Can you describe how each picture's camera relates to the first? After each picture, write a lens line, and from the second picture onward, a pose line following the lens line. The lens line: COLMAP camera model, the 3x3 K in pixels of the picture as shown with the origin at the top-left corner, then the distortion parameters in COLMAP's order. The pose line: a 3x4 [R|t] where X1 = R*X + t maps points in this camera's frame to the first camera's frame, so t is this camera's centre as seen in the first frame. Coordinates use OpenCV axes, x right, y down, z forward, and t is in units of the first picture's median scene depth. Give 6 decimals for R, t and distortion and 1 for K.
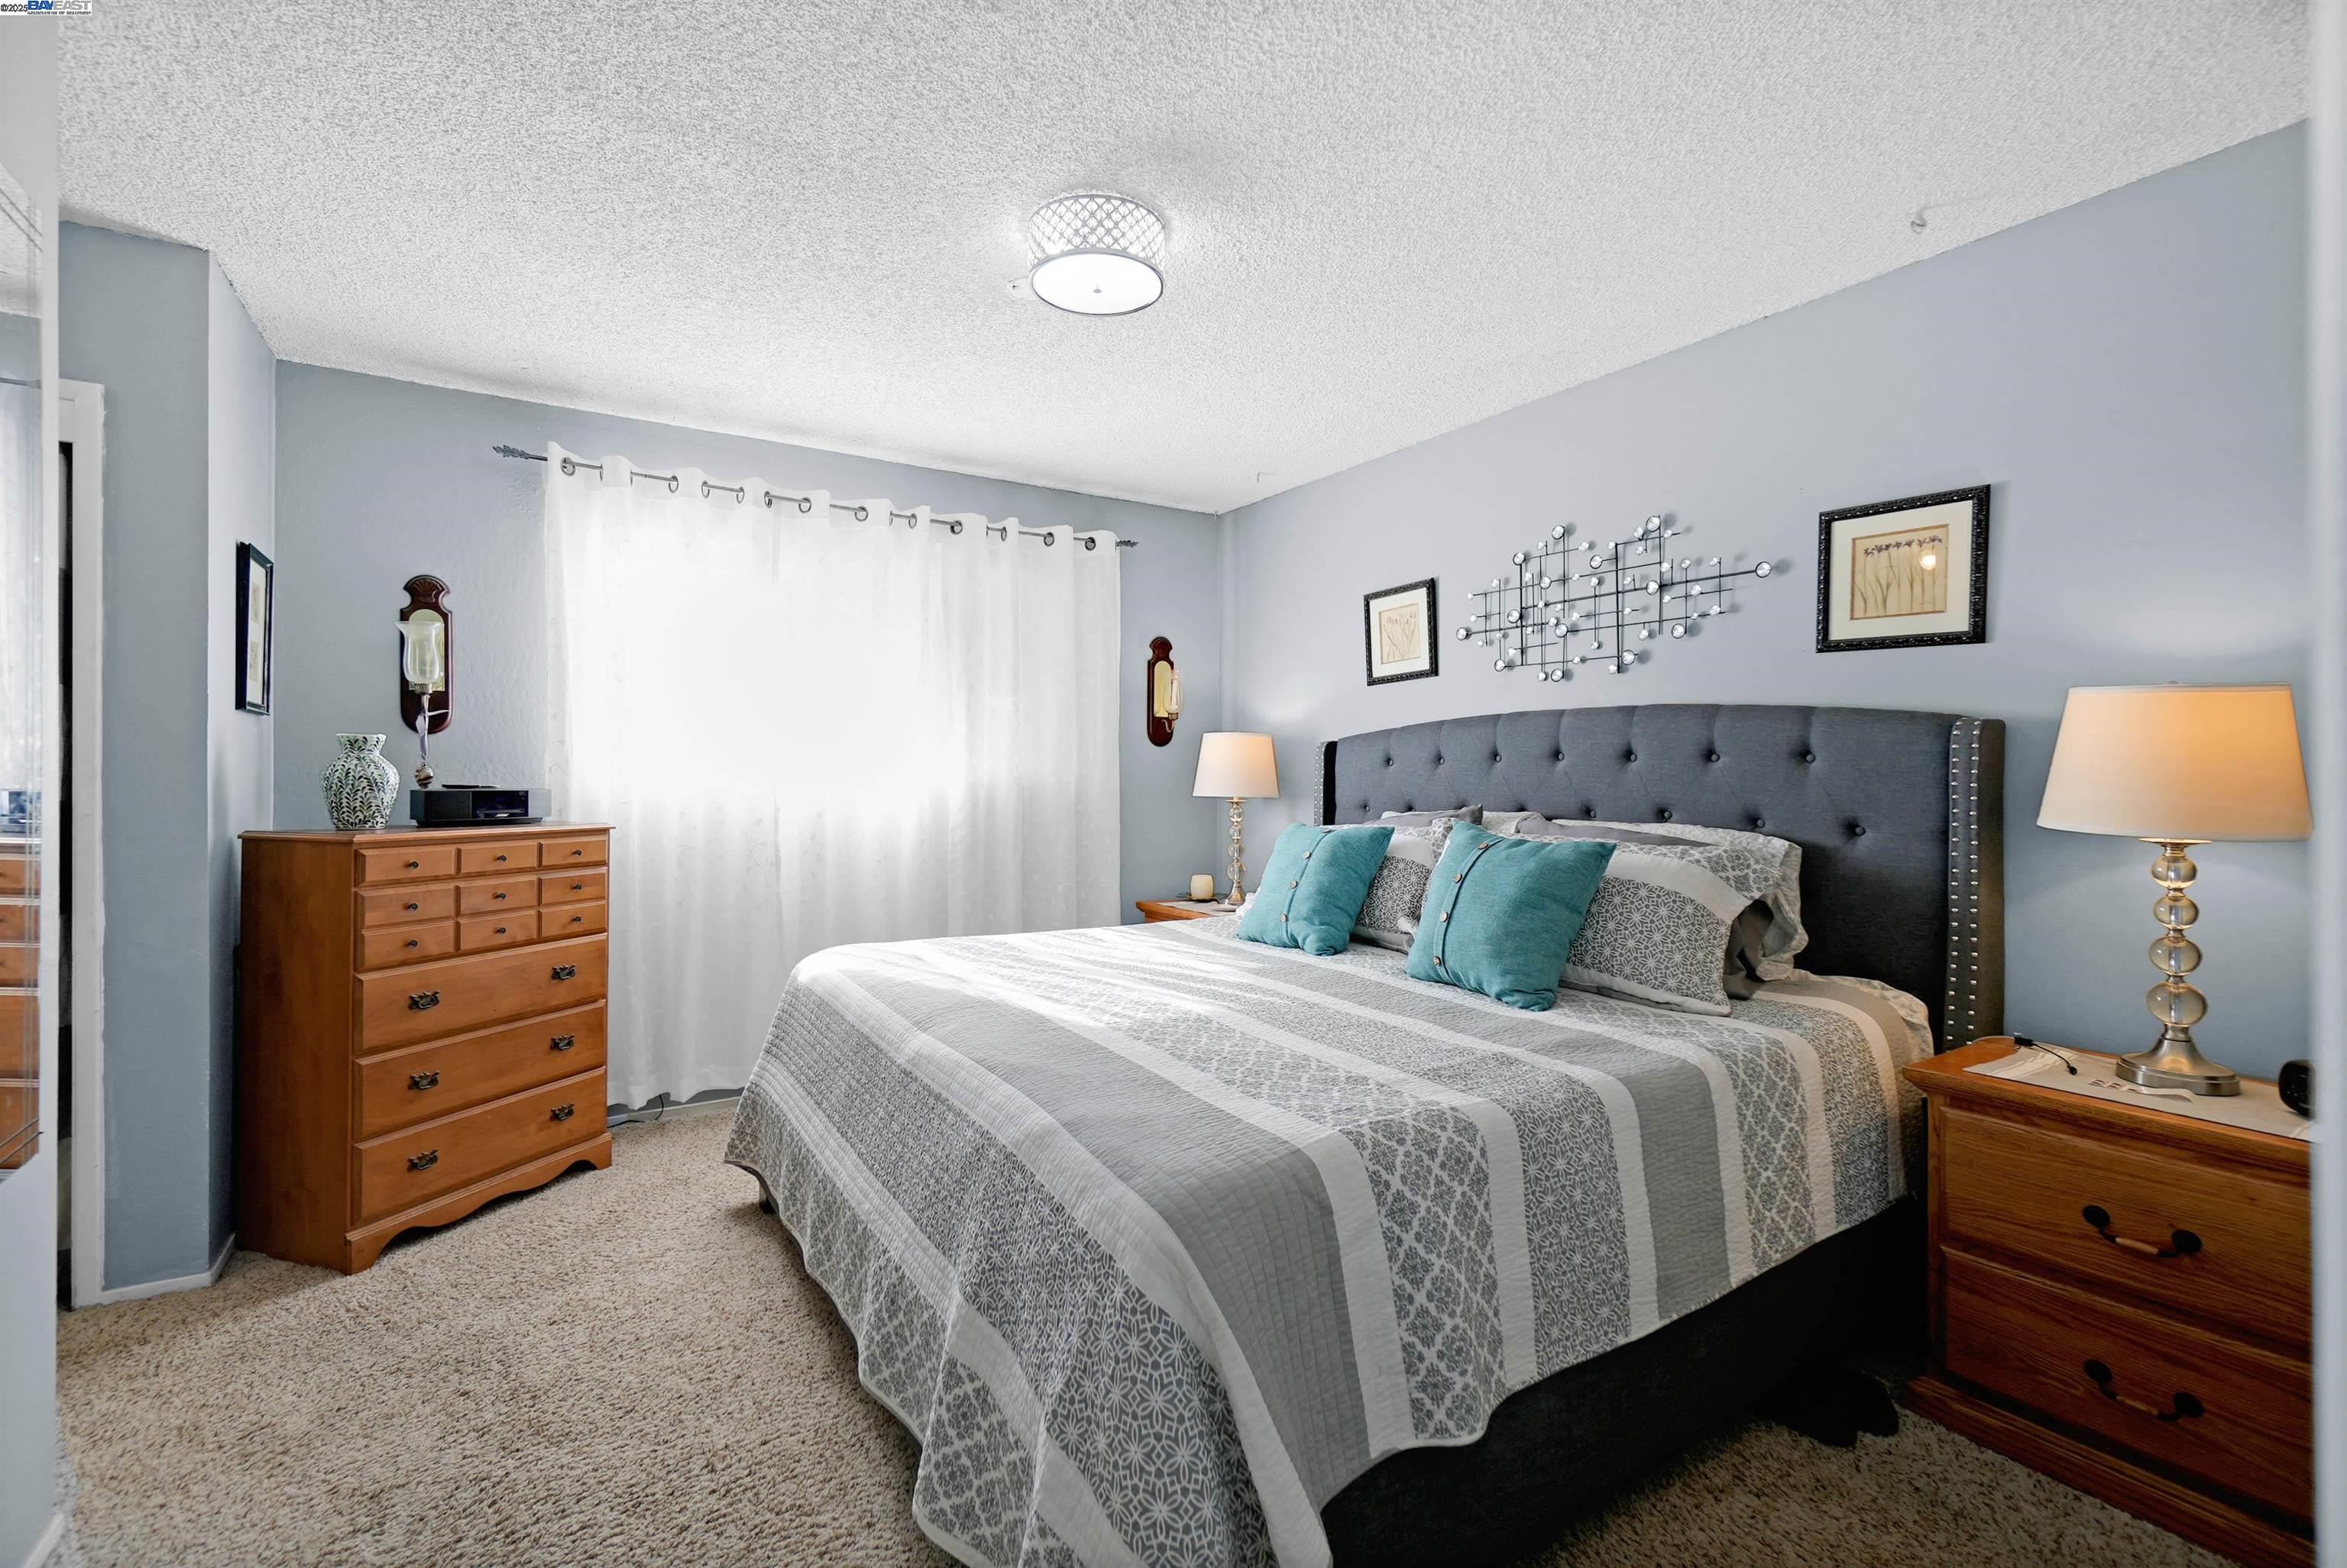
lens RADIAL K [[1025.2, 0, 1184.8], [0, 1025.2, 770.0], [0, 0, 1]] dist [-0.009880, 0.003703]
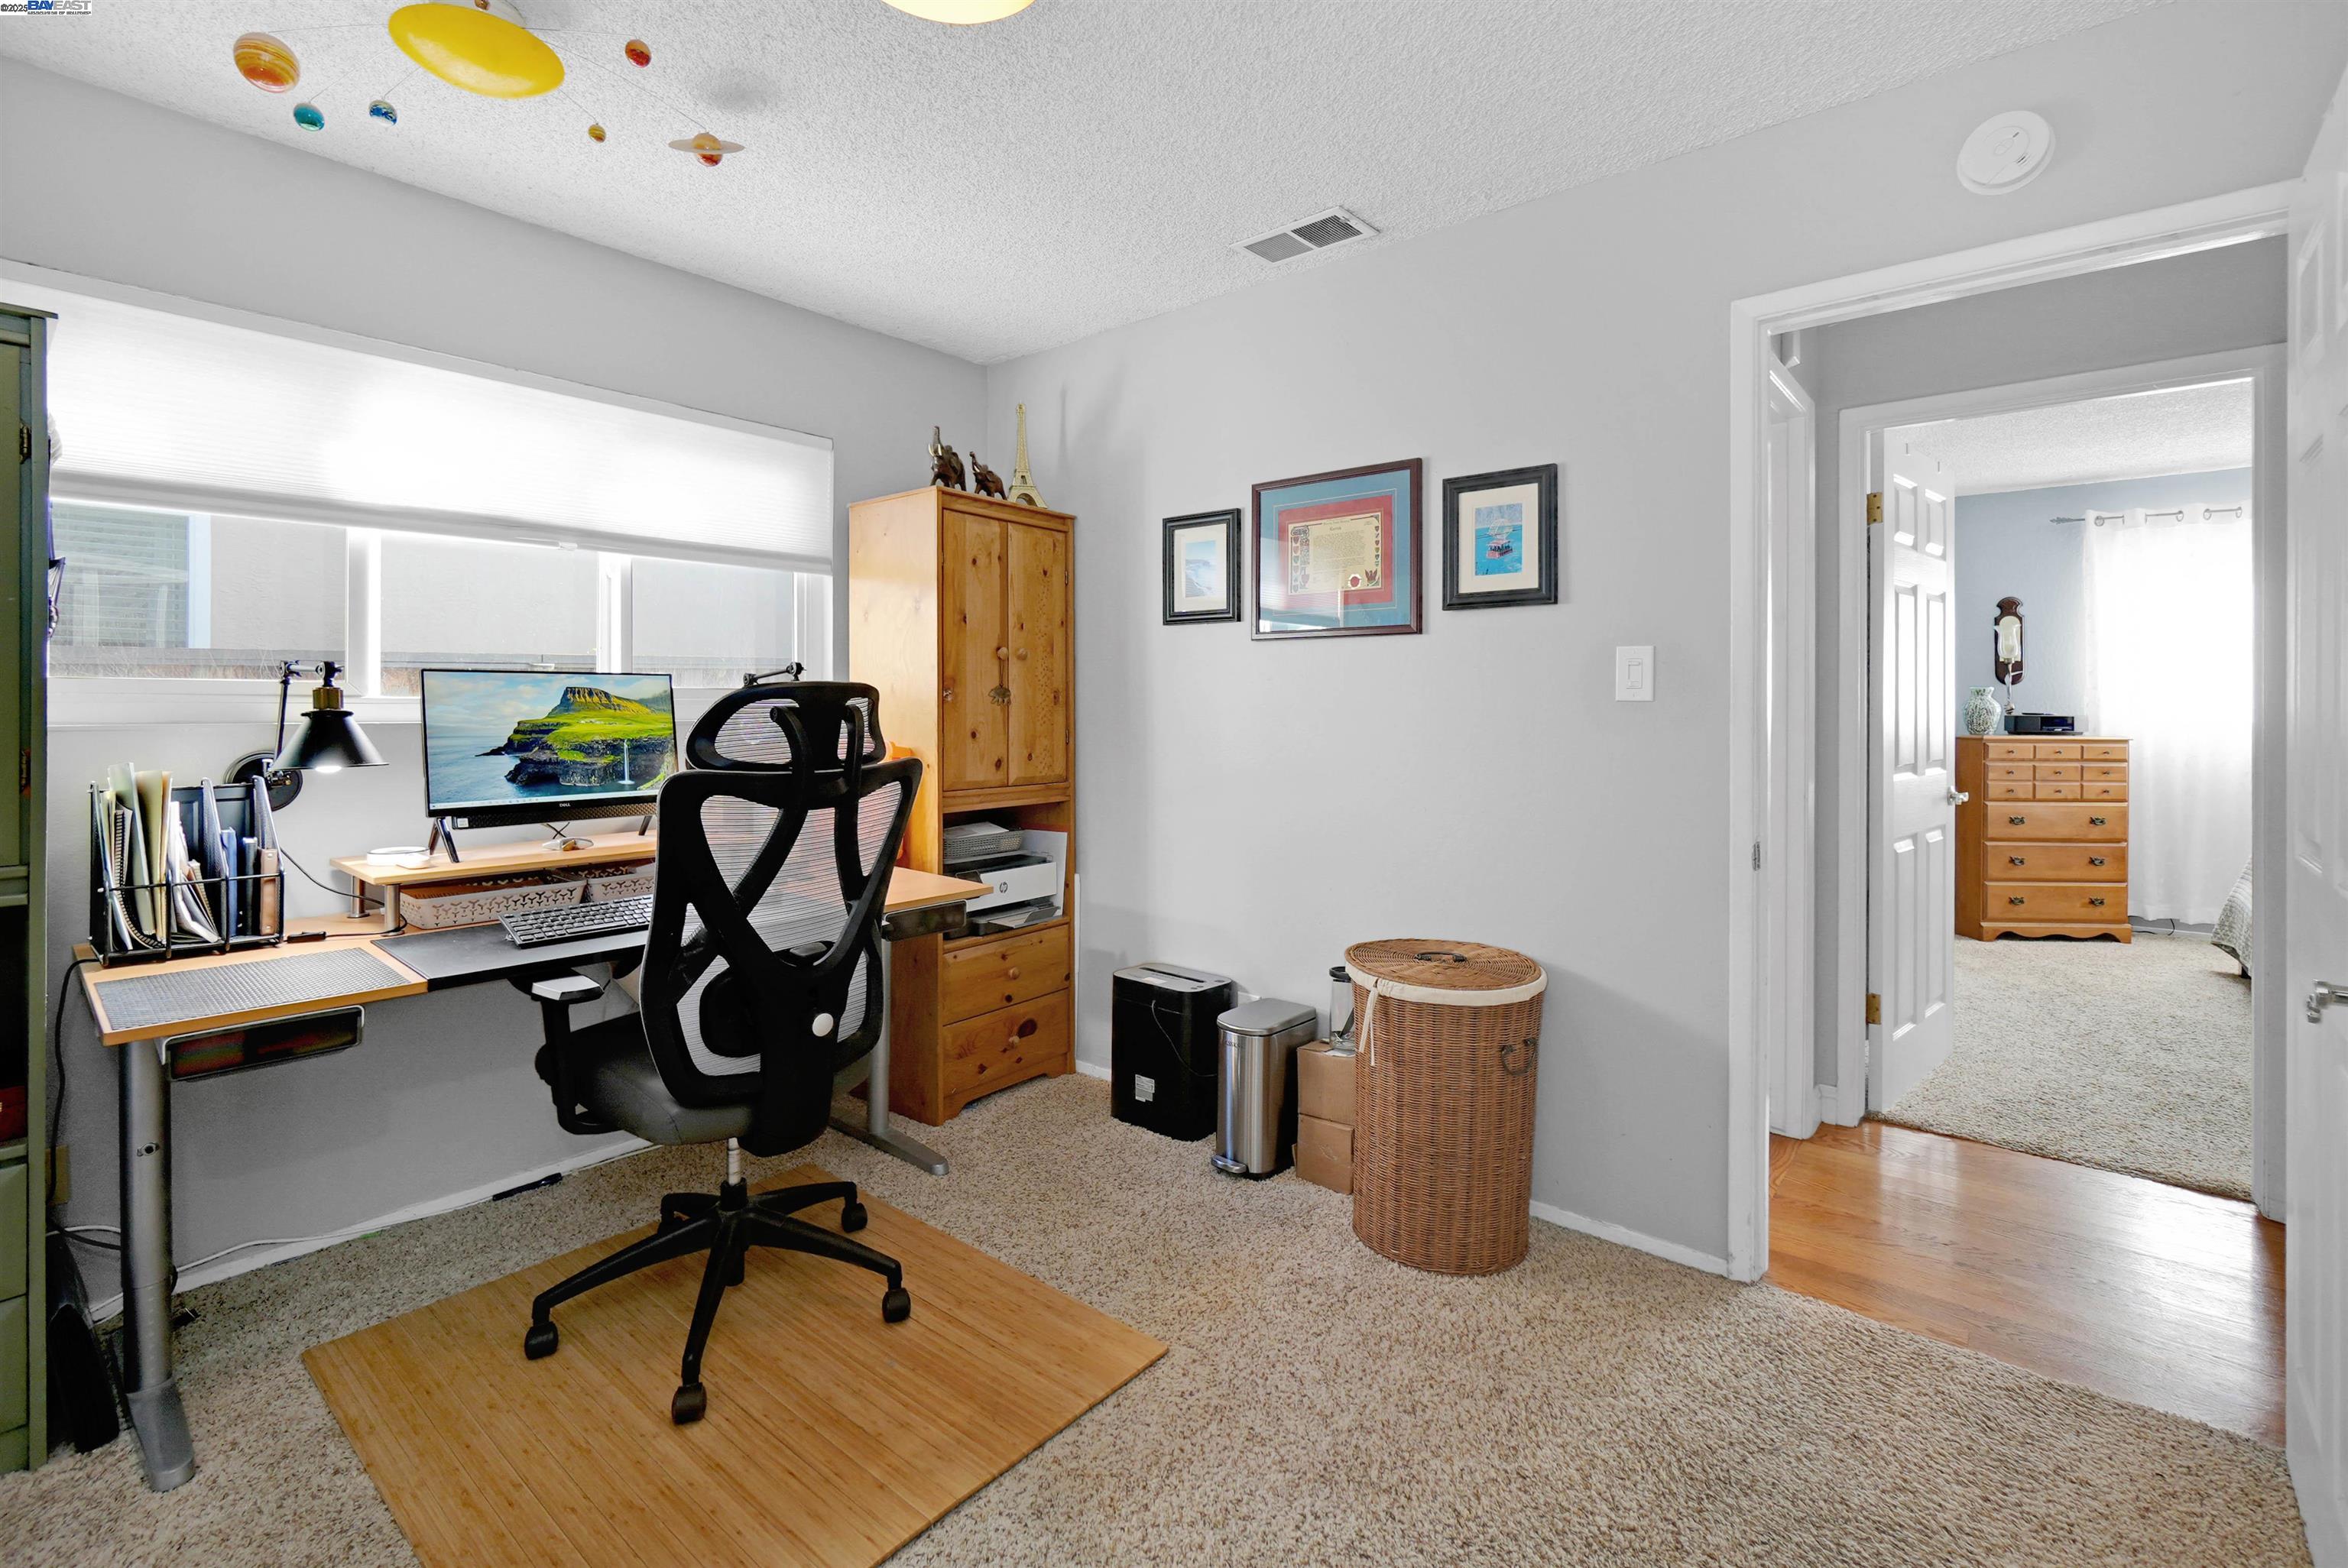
lens RADIAL K [[1025.7, 0, 1175.5], [0, 1025.7, 725.5], [0, 0, 1]] dist [-0.009880, 0.003703]
pose [[0.288690, 0.004995, -0.957410, 0.575568], [0.008697, 0.999931, 0.007839, 0.009218], [0.957383, -0.010589, 0.288627, -0.960021]]
